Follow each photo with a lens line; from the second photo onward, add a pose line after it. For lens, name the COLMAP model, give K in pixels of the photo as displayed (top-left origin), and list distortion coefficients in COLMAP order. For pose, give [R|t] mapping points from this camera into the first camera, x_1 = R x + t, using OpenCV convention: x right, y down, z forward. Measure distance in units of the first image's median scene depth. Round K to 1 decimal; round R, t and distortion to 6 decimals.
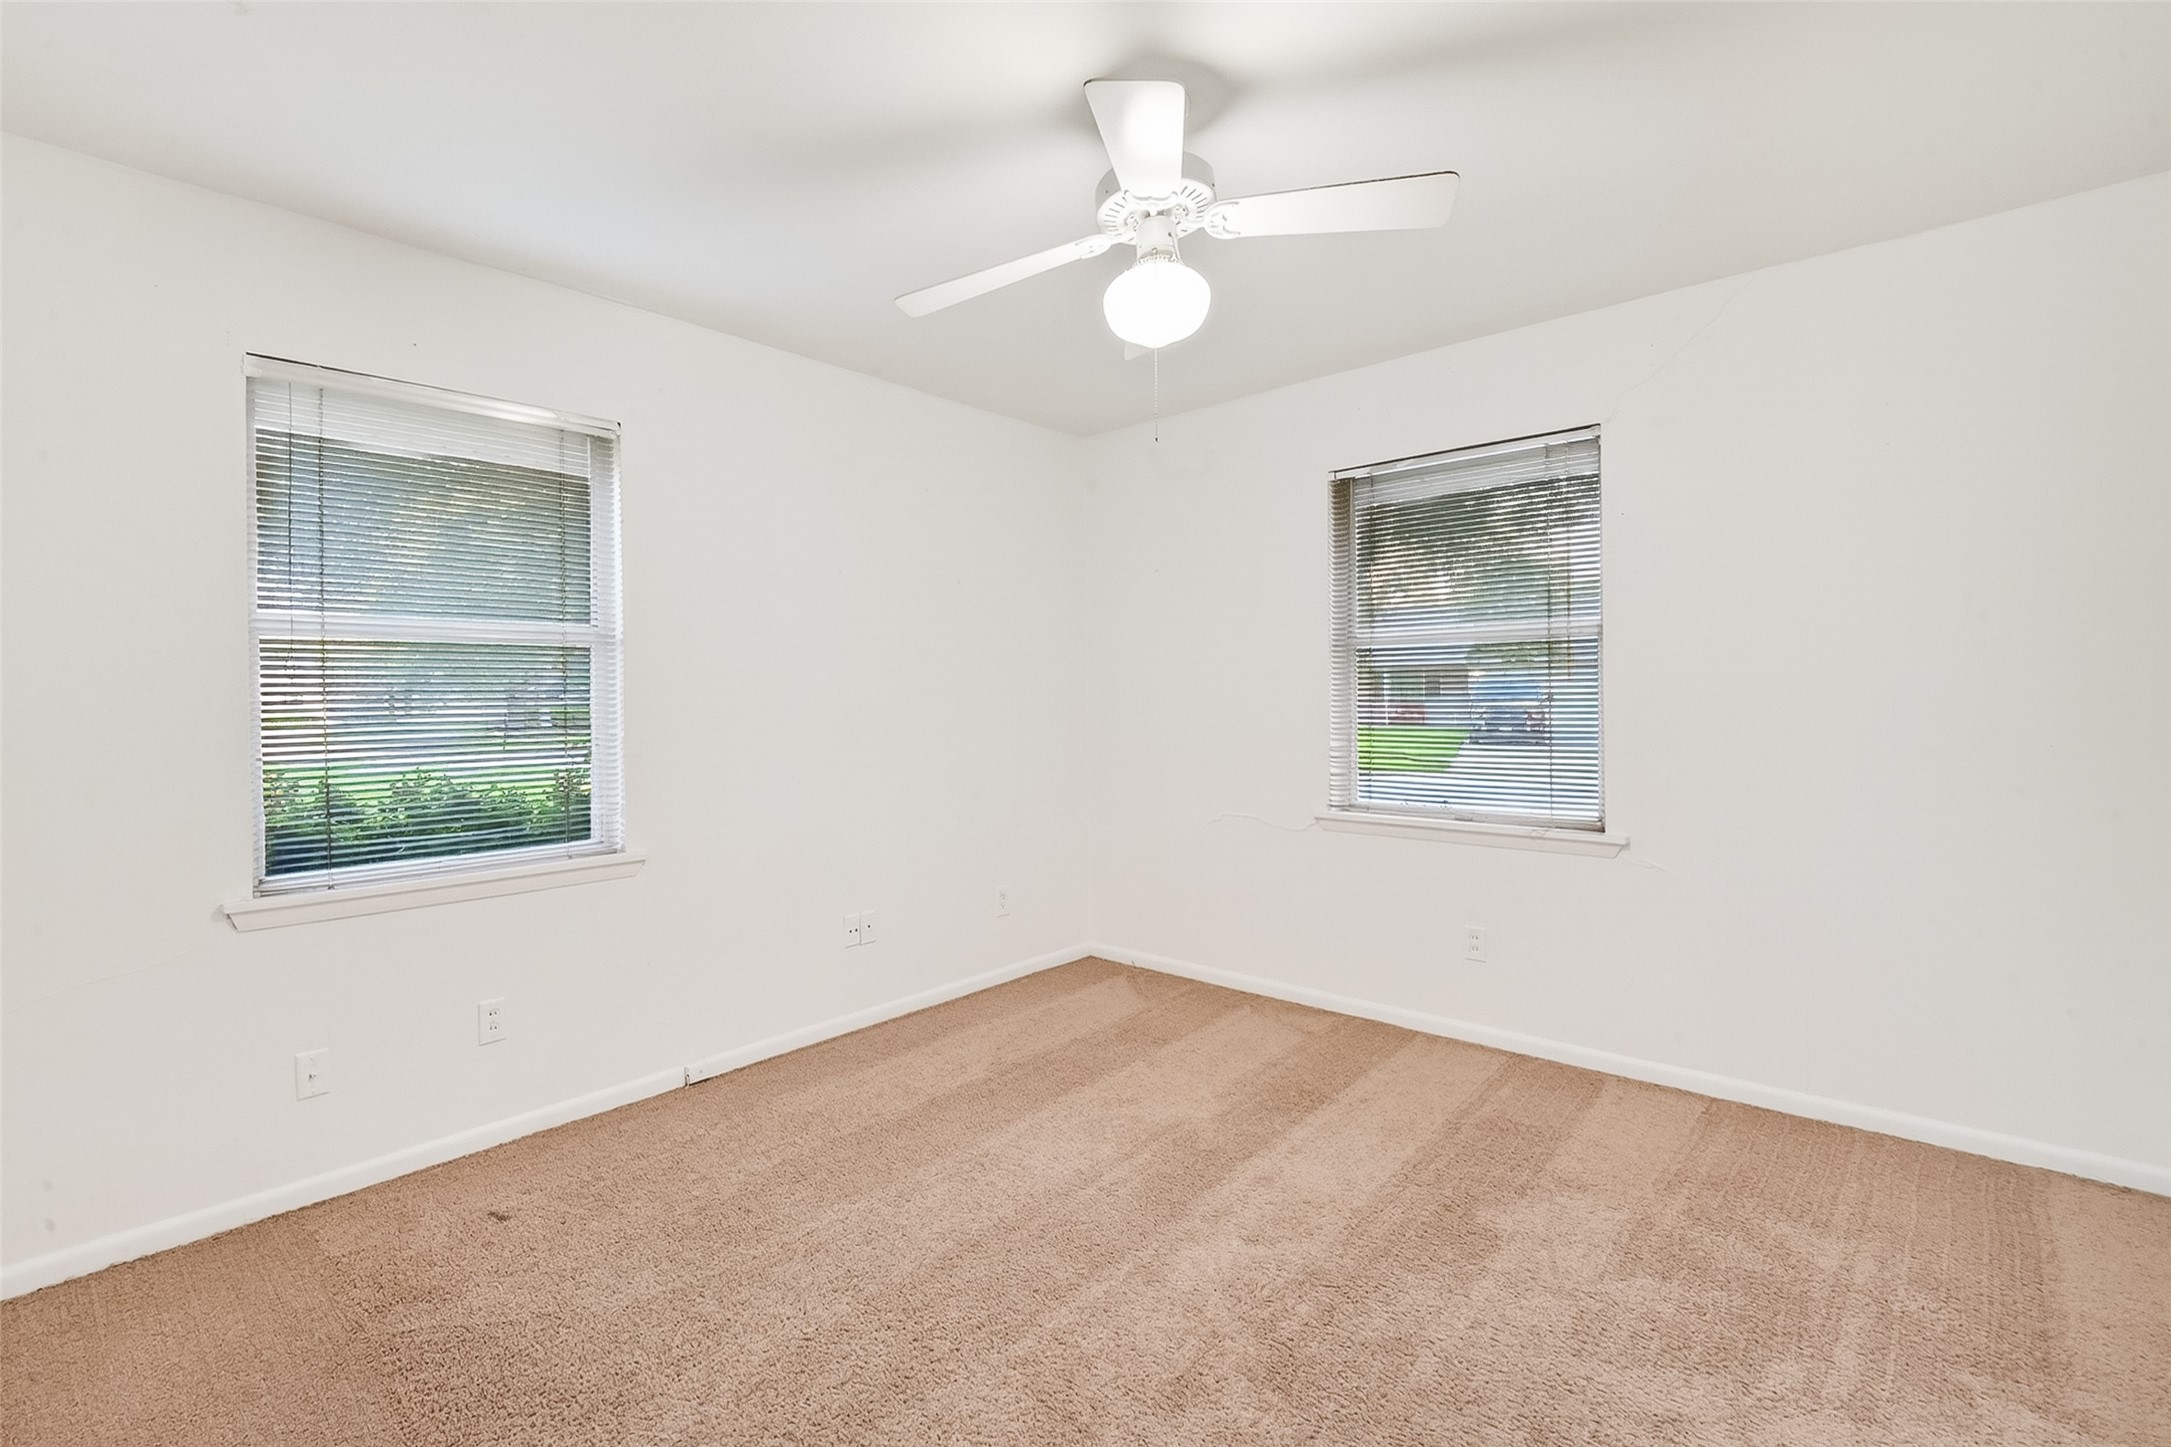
lens RADIAL K [[930.2, 0, 1083.1], [0, 930.2, 714.4], [0, 0, 1]] dist [-0.004364, -0.000194]
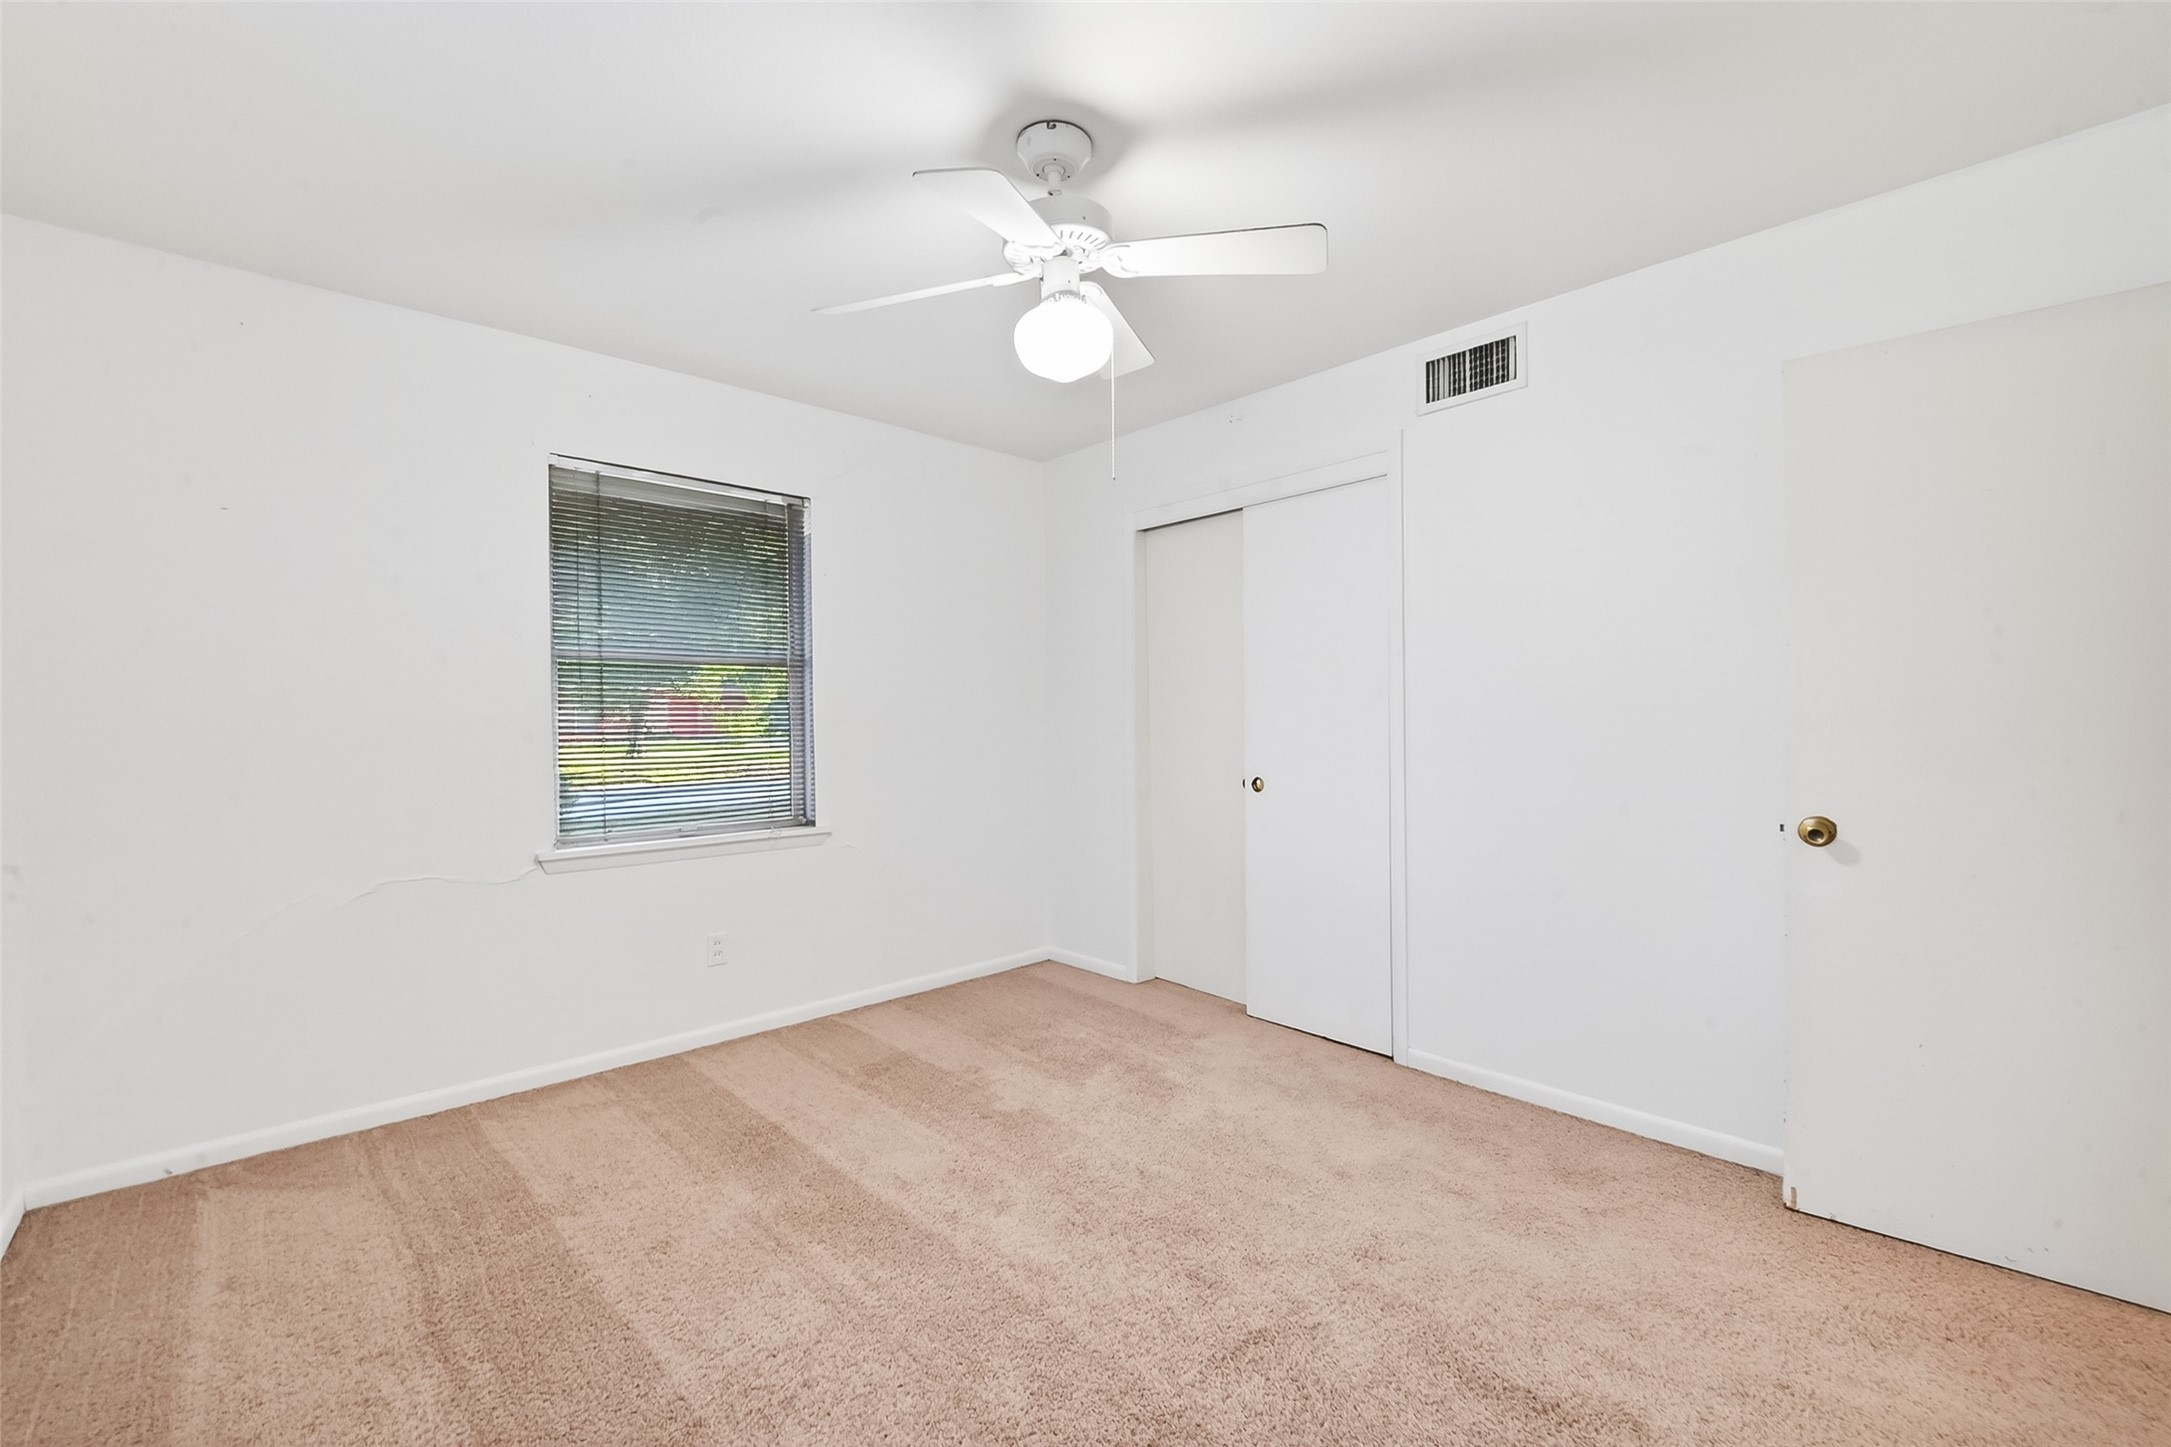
lens RADIAL K [[886.0, 0, 1082.2], [0, 886.0, 718.9], [0, 0, 1]] dist [-0.011142, -0.000759]
pose [[0.128240, -0.000302, 0.991743, -0.571937], [0.020017, 0.999797, -0.002283, 0.010302], [-0.991541, 0.020144, 0.128220, 0.553076]]
